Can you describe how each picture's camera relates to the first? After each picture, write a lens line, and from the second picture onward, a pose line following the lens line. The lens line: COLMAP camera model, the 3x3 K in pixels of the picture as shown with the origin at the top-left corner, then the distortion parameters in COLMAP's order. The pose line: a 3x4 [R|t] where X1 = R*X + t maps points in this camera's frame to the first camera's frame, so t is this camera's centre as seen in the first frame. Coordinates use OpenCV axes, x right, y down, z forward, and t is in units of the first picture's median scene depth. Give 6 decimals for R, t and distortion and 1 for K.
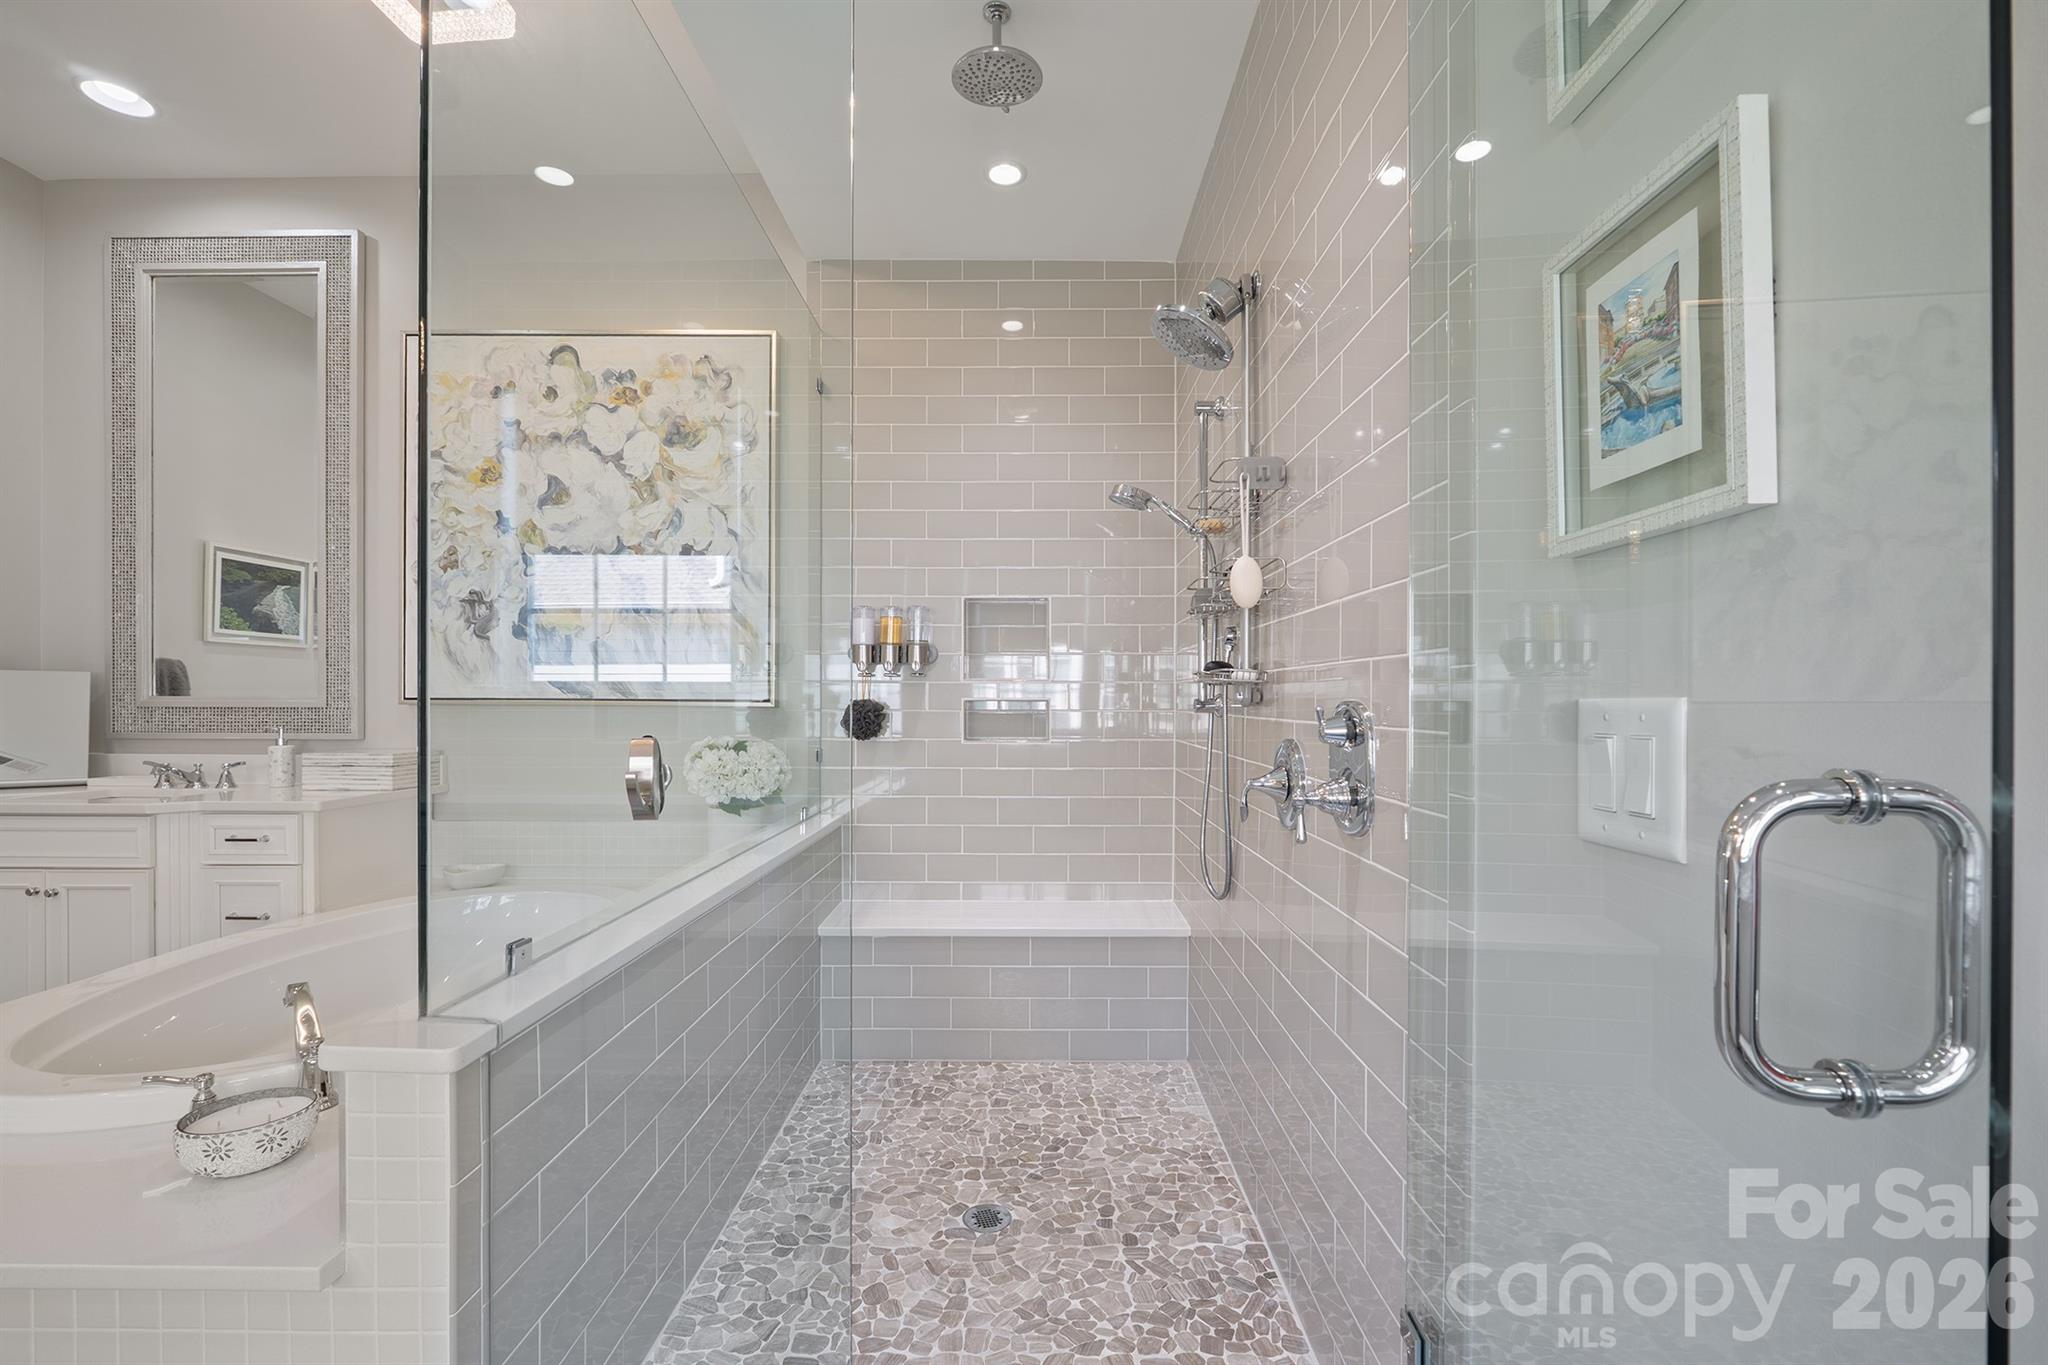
lens RADIAL K [[861.7, 0, 1014.5], [0, 861.7, 705.1], [0, 0, 1]] dist [-0.007265, -0.000200]
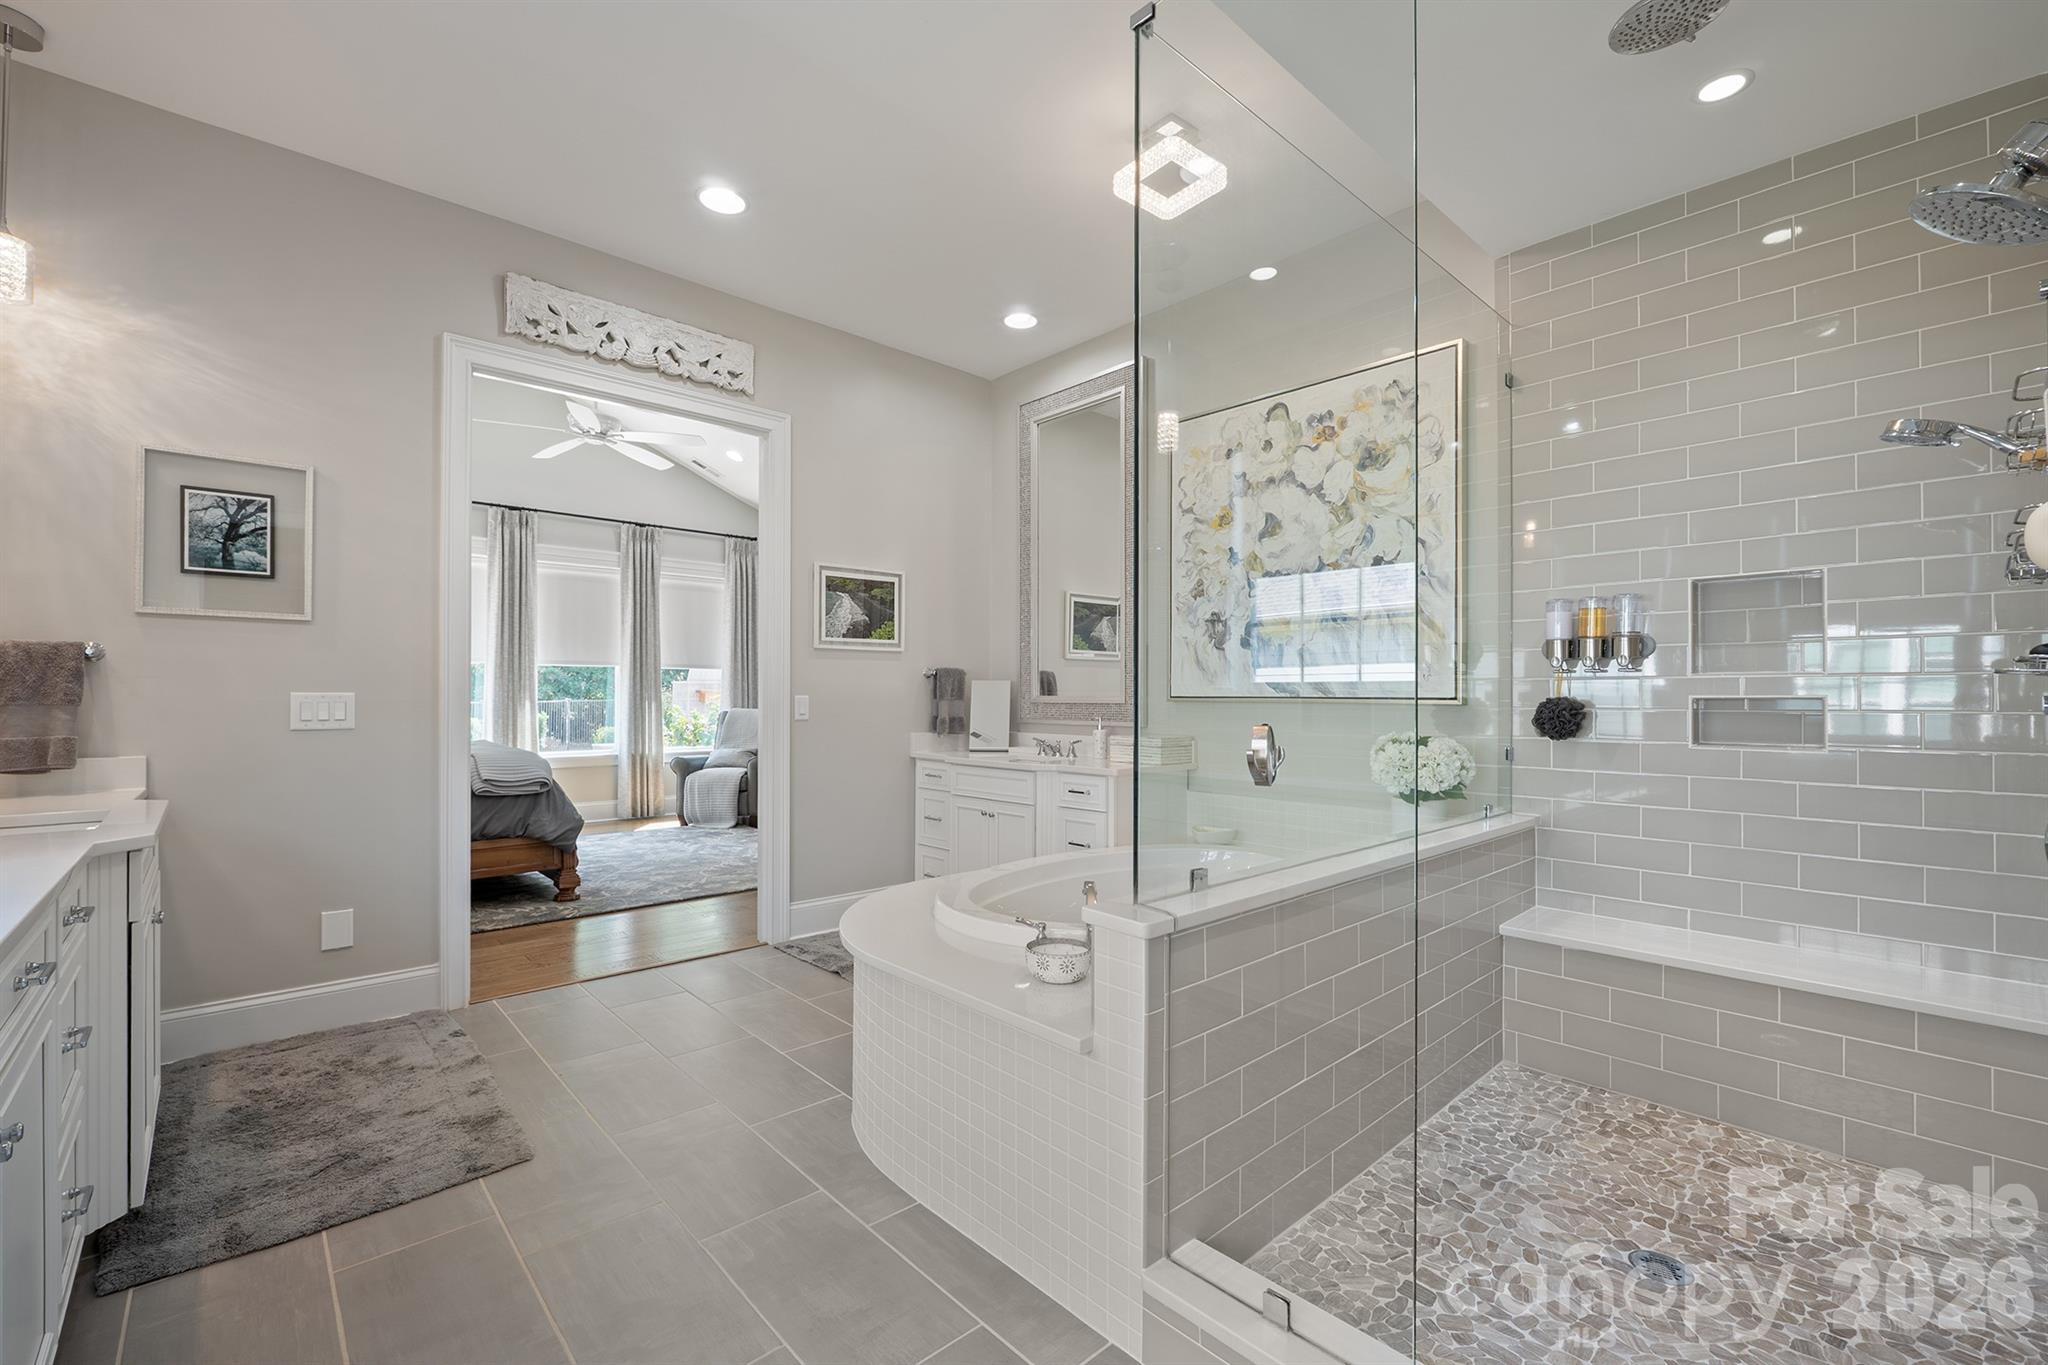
lens RADIAL K [[861.7, 0, 1025.1], [0, 861.7, 693.5], [0, 0, 1]] dist [-0.007265, -0.000200]
pose [[0.680542, -0.004483, -0.732696, 0.116908], [-0.003814, 0.999946, -0.009661, 0.000838], [0.732699, 0.009369, 0.680488, -0.075810]]
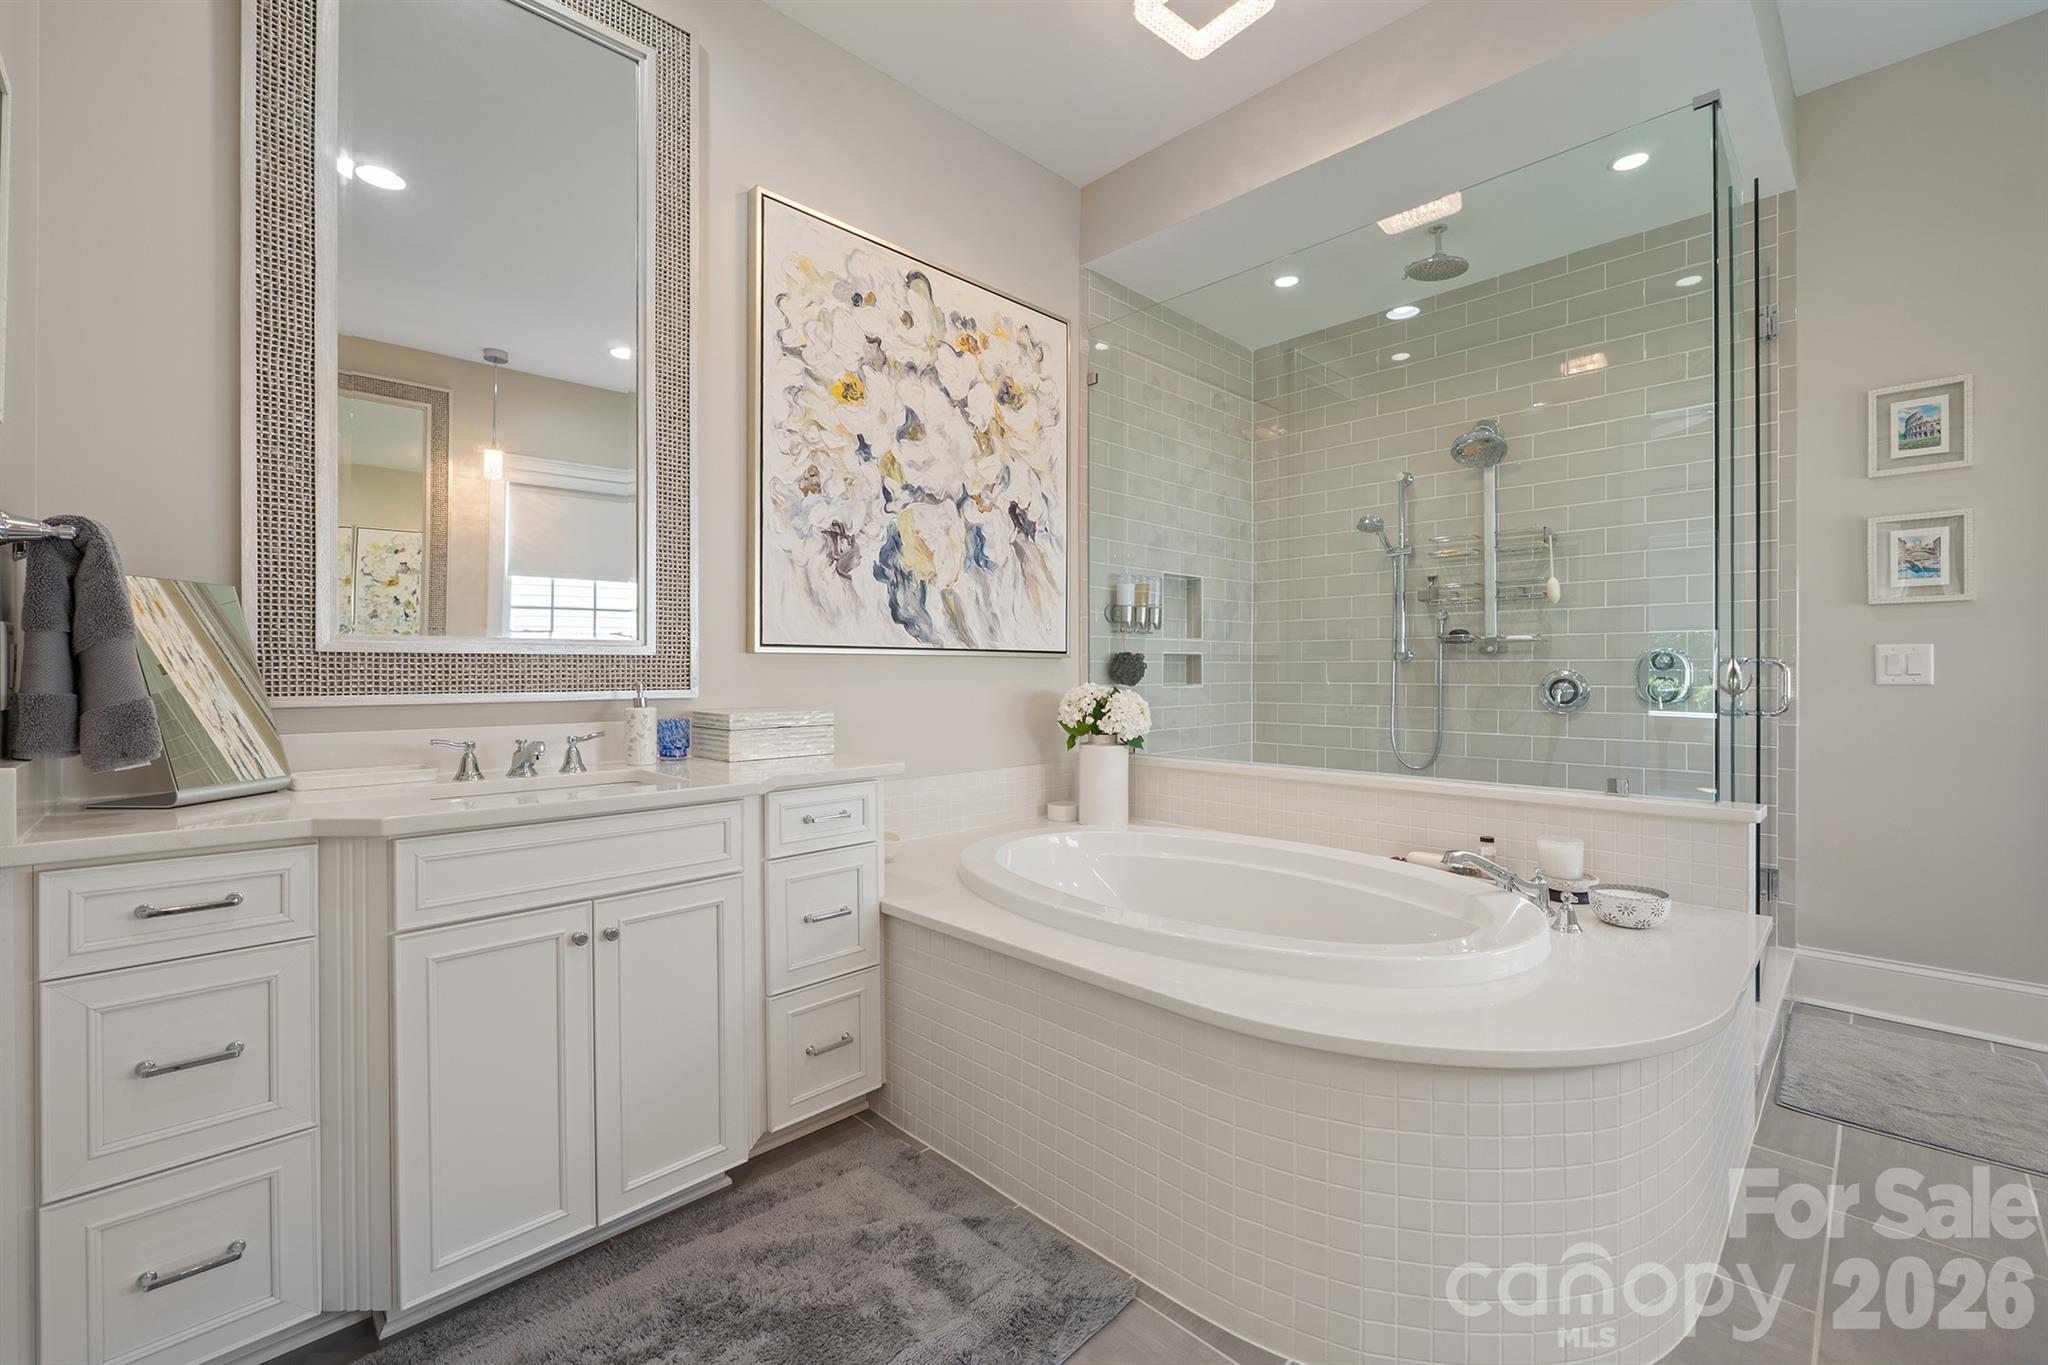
lens RADIAL K [[861.7, 0, 1014.4], [0, 861.7, 676.4], [0, 0, 1]] dist [-0.007265, -0.000200]
pose [[0.708968, -0.009565, 0.705176, -1.118545], [0.008023, 0.999953, 0.005497, 0.019263], [-0.705195, 0.001761, 0.709011, 0.260035]]
